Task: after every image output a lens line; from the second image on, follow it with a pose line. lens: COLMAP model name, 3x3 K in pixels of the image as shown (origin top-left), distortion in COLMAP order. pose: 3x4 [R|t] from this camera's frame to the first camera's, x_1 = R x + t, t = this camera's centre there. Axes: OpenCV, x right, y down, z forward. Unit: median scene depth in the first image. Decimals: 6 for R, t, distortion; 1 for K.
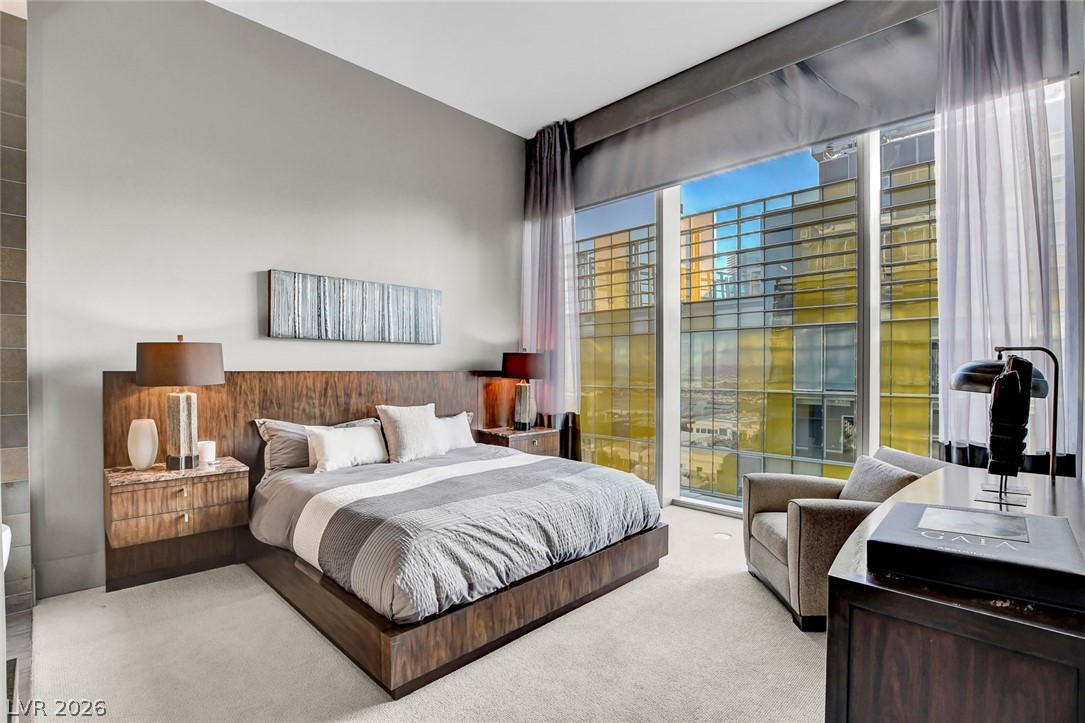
lens RADIAL K [[494.6, 0, 546.9], [0, 494.6, 369.3], [0, 0, 1]] dist [-0.041699, 0.002399]
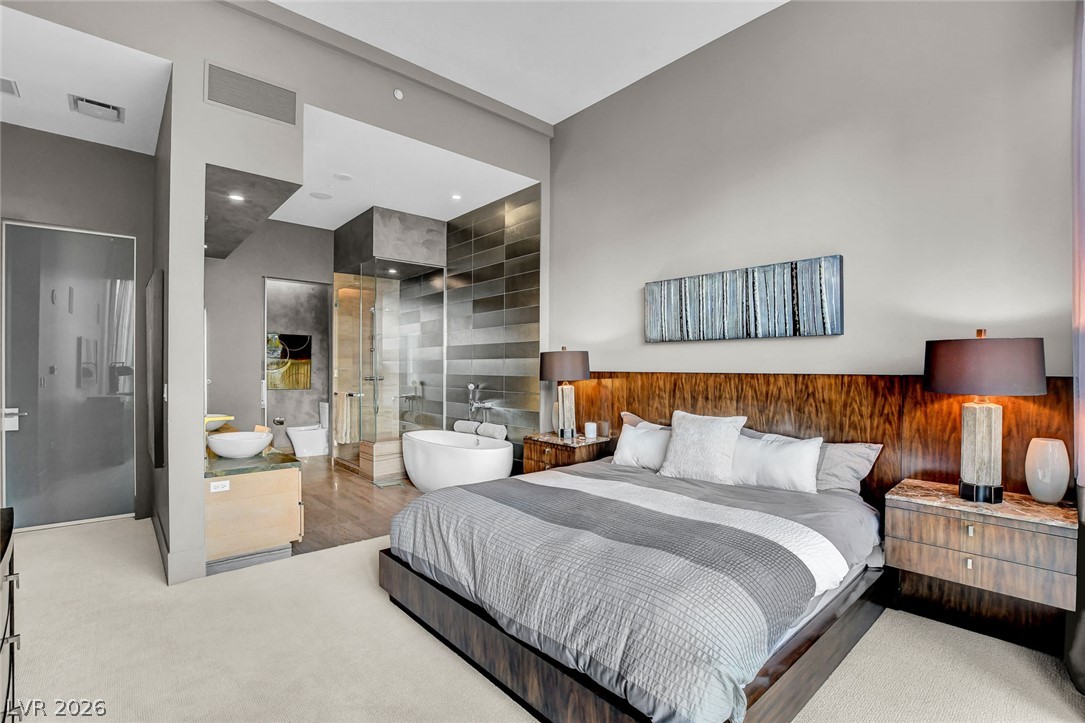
lens RADIAL K [[494.6, 0, 546.3], [0, 494.6, 366.7], [0, 0, 1]] dist [-0.041699, 0.002399]
pose [[-0.058874, 0.001803, -0.998264, 0.568604], [-0.000232, 0.999998, 0.001819, -0.009967], [0.998265, 0.000338, -0.058874, 0.781654]]
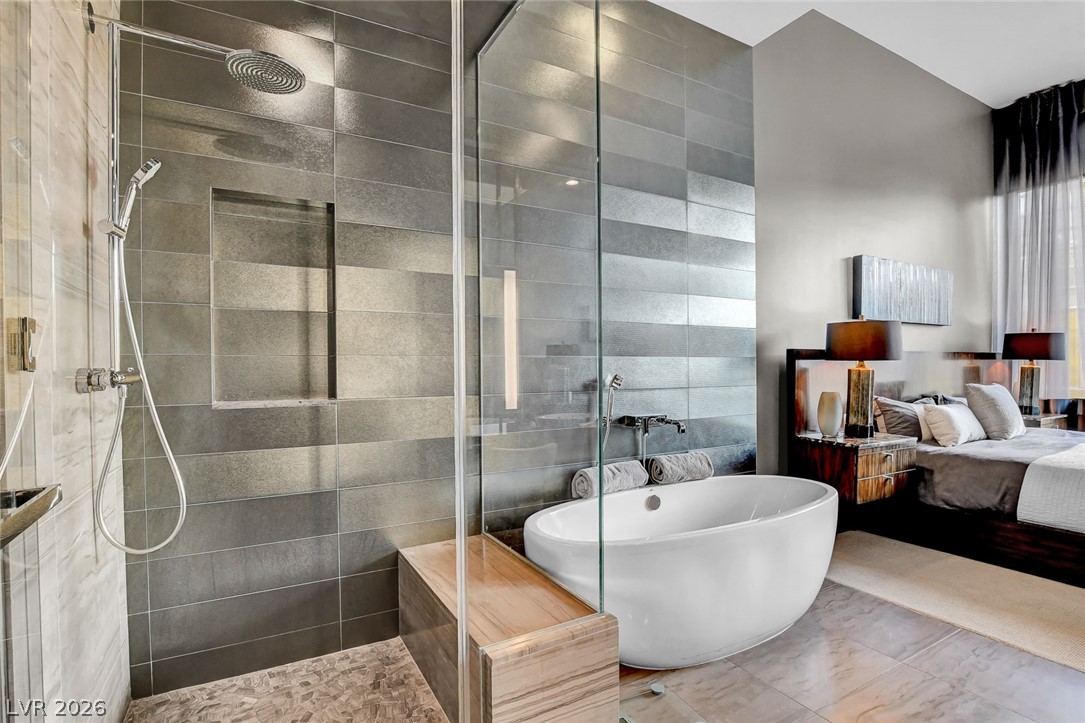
lens RADIAL K [[533.2, 0, 545.5], [0, 533.2, 356.2], [0, 0, 1]] dist [-0.015691, -0.000548]
pose [[0.964190, -0.002911, -0.265197, -0.858186], [0.000668, 0.999963, -0.008545, 0.023316], [0.265213, 0.008062, 0.964156, -0.276145]]
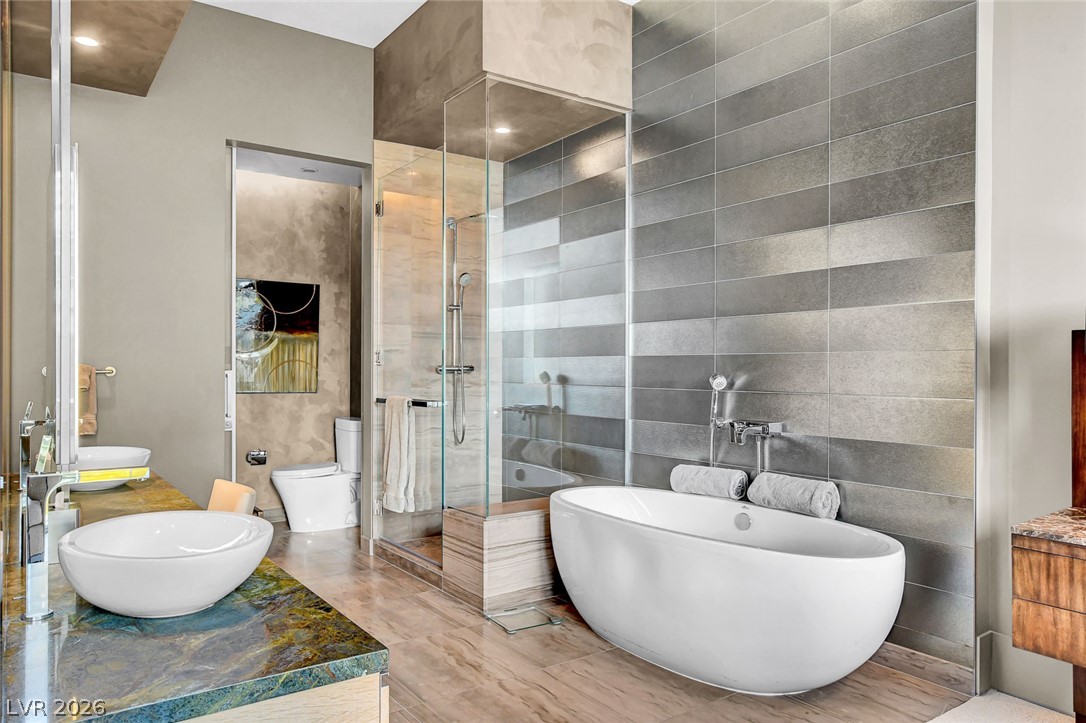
lens RADIAL K [[750.7, 0, 540.8], [0, 750.7, 359.9], [0, 0, 1]] dist [-0.012400, 0.000818]
pose [[-0.177395, -0.006294, -0.984120, 0.023760], [0.001850, 0.999976, -0.006729, 0.031781], [0.984138, -0.003014, -0.177379, 0.403600]]
